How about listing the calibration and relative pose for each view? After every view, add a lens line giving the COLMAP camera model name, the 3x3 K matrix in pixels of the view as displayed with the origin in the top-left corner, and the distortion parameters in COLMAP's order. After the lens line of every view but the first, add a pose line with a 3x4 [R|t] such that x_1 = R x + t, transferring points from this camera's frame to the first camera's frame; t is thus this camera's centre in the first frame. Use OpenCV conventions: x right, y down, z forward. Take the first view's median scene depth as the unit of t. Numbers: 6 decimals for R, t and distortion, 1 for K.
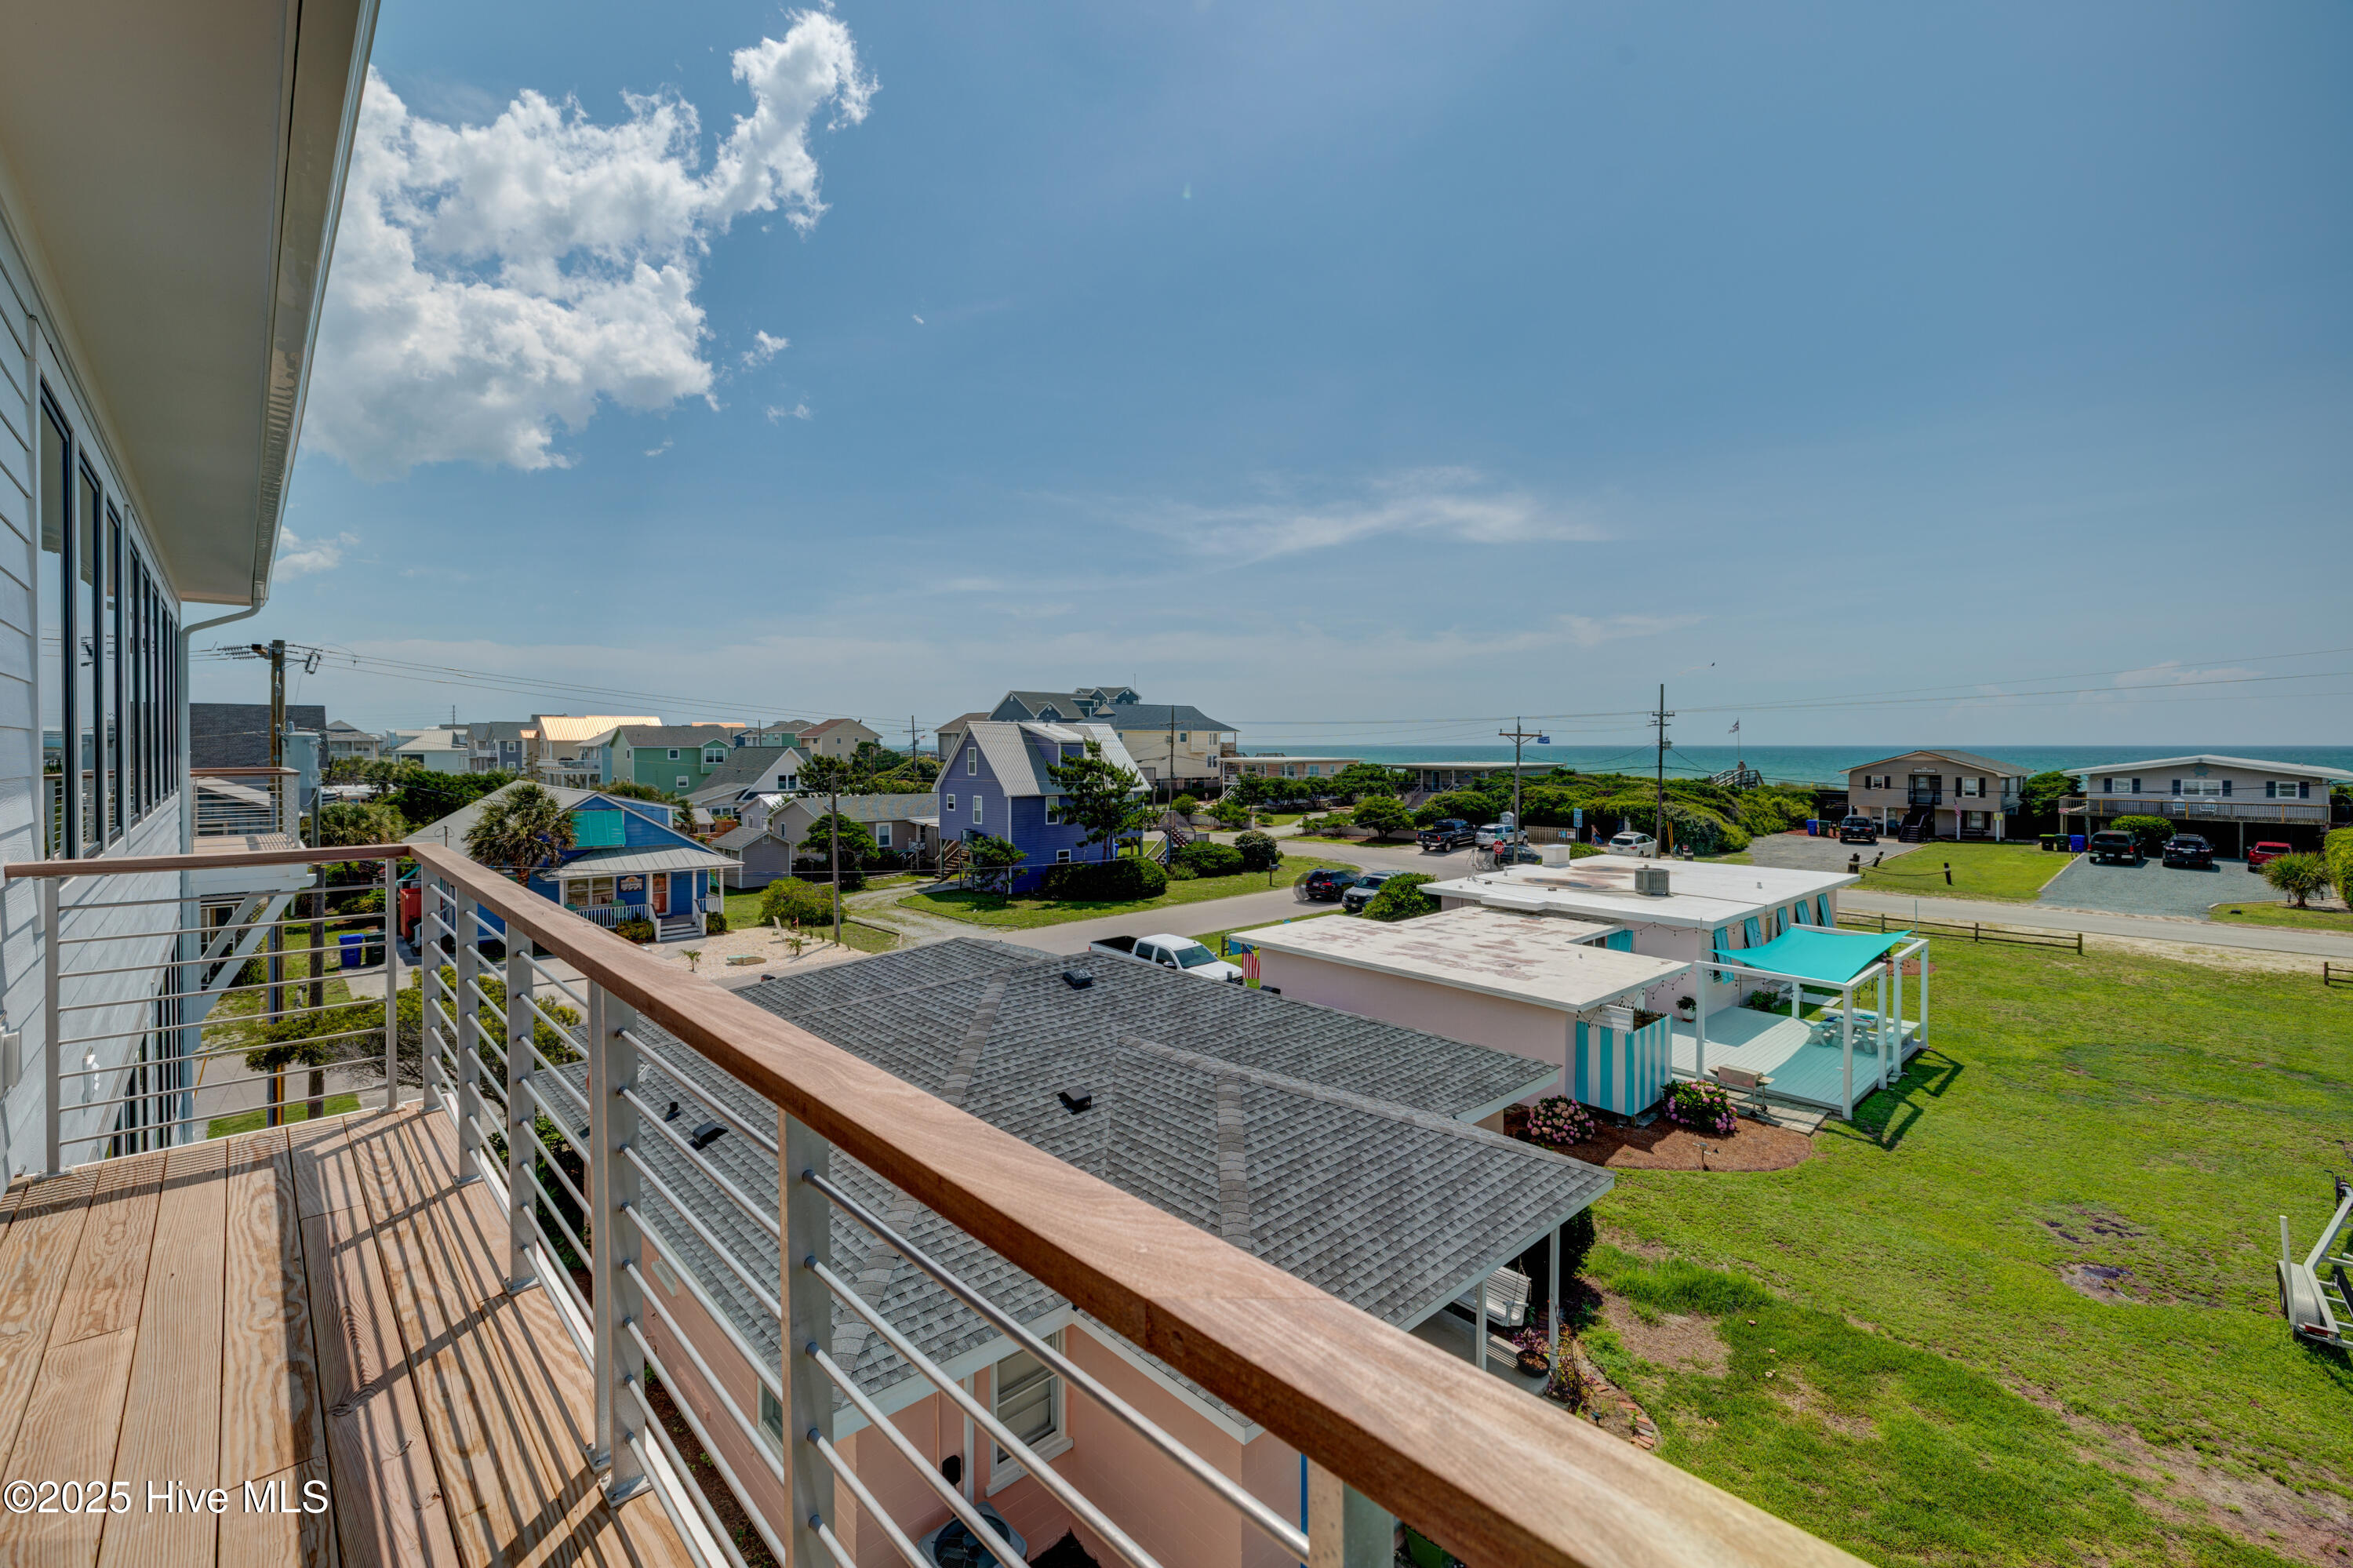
lens RADIAL K [[993.6, 0, 1159.1], [0, 993.6, 795.2], [0, 0, 1]] dist [0.001986, 0.000377]
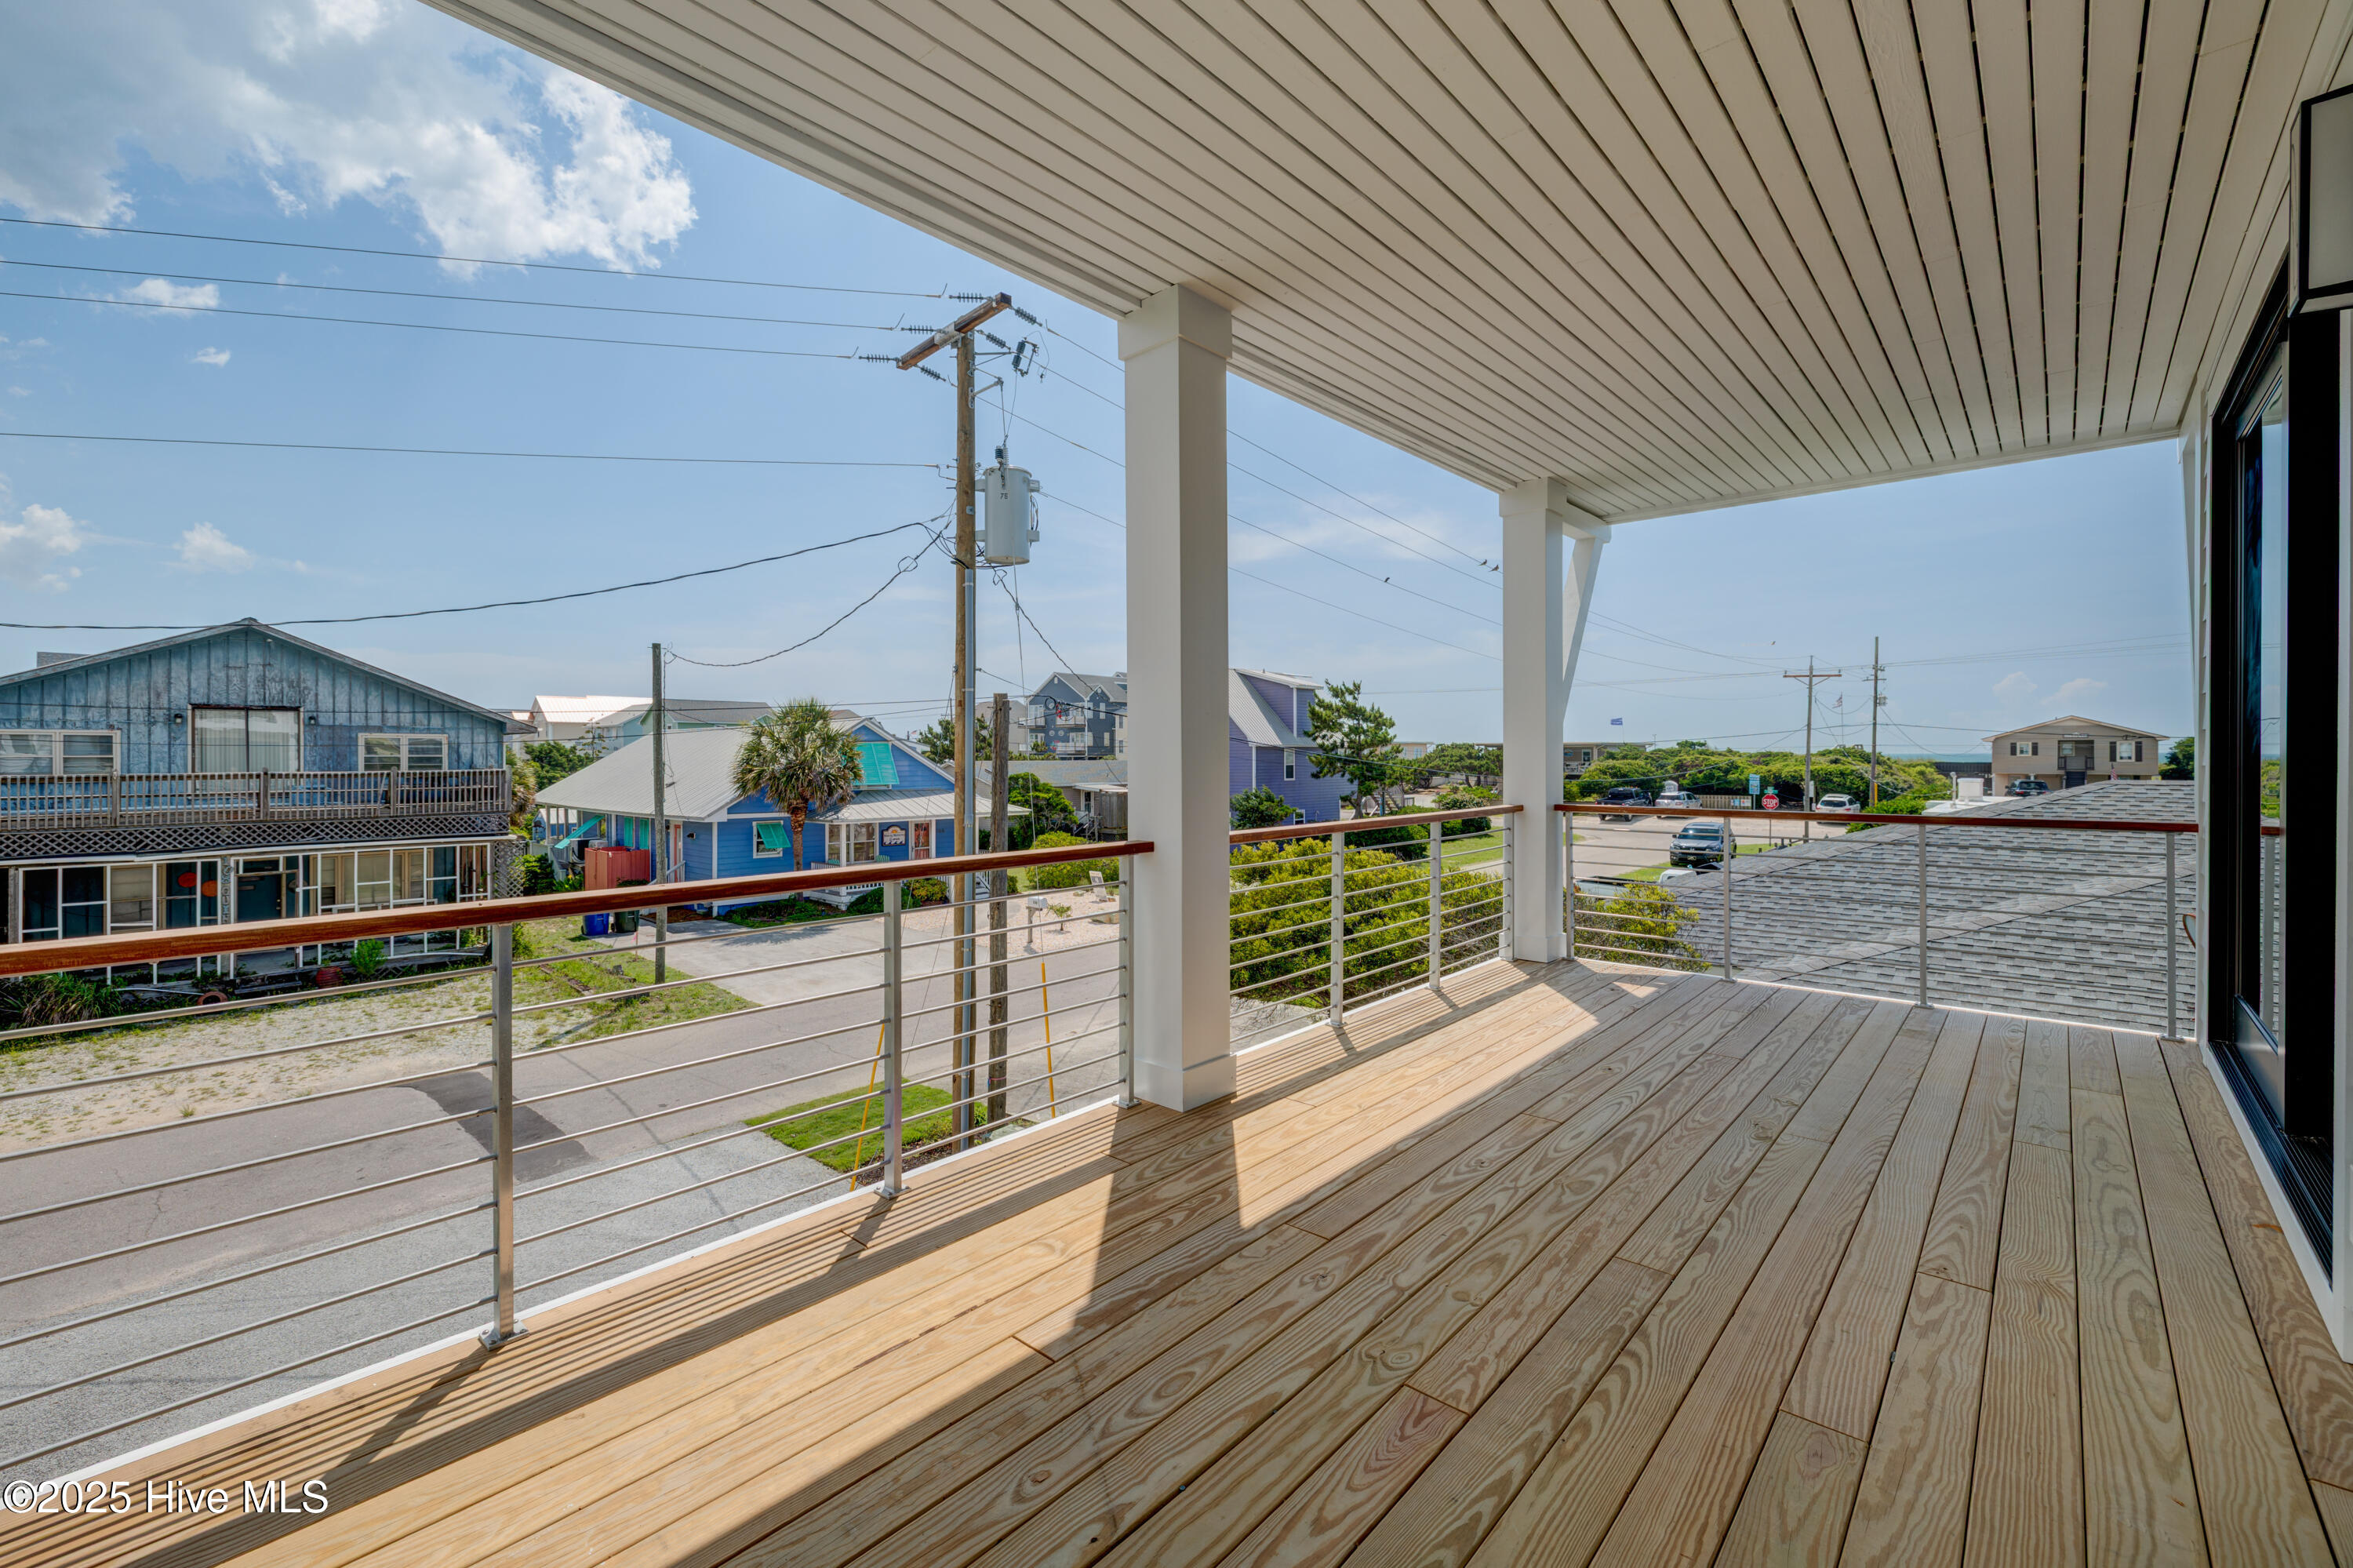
lens RADIAL K [[993.6, 0, 1164.1], [0, 993.6, 764.3], [0, 0, 1]] dist [0.001986, 0.000377]
pose [[0.996497, -0.006065, 0.083408, -0.244820], [0.009806, 0.998961, -0.044513, 0.044558], [-0.083052, 0.045175, 0.995521, 0.111797]]
